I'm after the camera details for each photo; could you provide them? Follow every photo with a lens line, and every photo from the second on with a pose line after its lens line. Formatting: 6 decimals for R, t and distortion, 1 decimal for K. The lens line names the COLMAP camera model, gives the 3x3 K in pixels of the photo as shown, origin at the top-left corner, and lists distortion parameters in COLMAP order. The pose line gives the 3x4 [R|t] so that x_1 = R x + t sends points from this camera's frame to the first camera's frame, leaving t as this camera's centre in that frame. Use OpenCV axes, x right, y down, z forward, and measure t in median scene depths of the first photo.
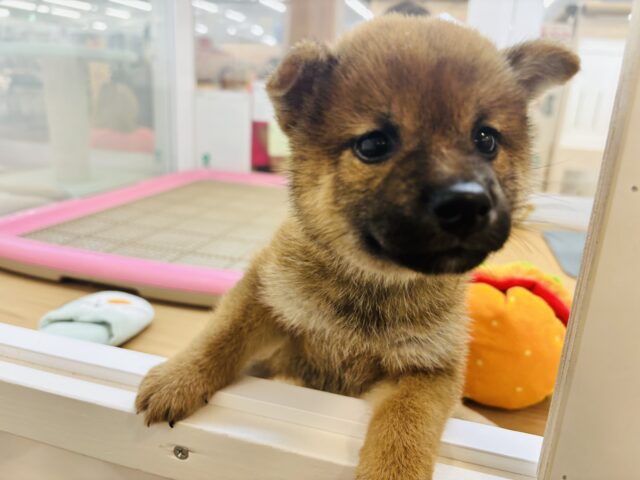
lens RADIAL K [[510.5, 0, 316.4], [0, 510.5, 239.8], [0, 0, 1]] dist [-0.014275, -0.016144]
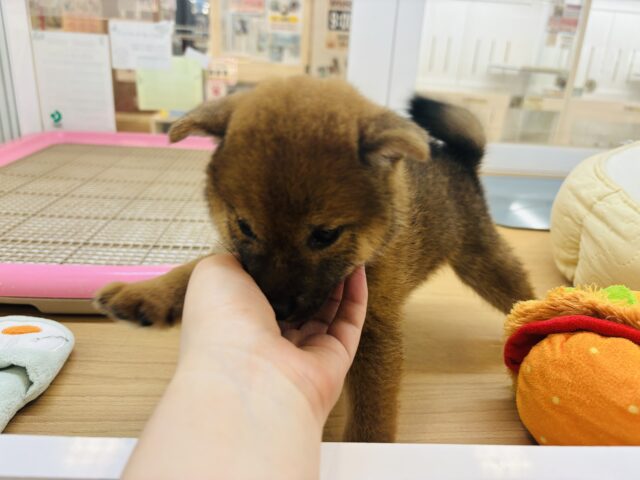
lens RADIAL K [[510.5, 0, 316.4], [0, 510.5, 239.8], [0, 0, 1]] dist [-0.014275, -0.016144]
pose [[0.947835, -0.112495, 0.298251, -0.092215], [0.080997, 0.989943, 0.115982, -0.027726], [-0.308299, -0.085775, 0.947415, 0.094183]]
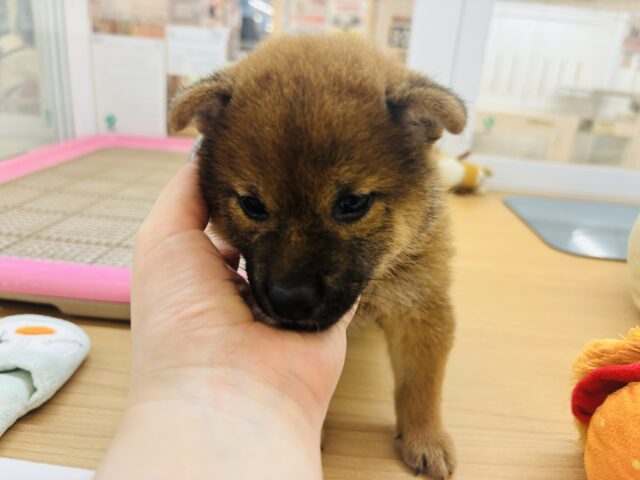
lens RADIAL K [[510.5, 0, 316.4], [0, 510.5, 239.8], [0, 0, 1]] dist [-0.014275, -0.016144]
pose [[0.977813, -0.048898, 0.203693, -0.073633], [0.034611, 0.996722, 0.073124, -0.018143], [-0.206601, -0.064451, 0.976300, 0.129133]]
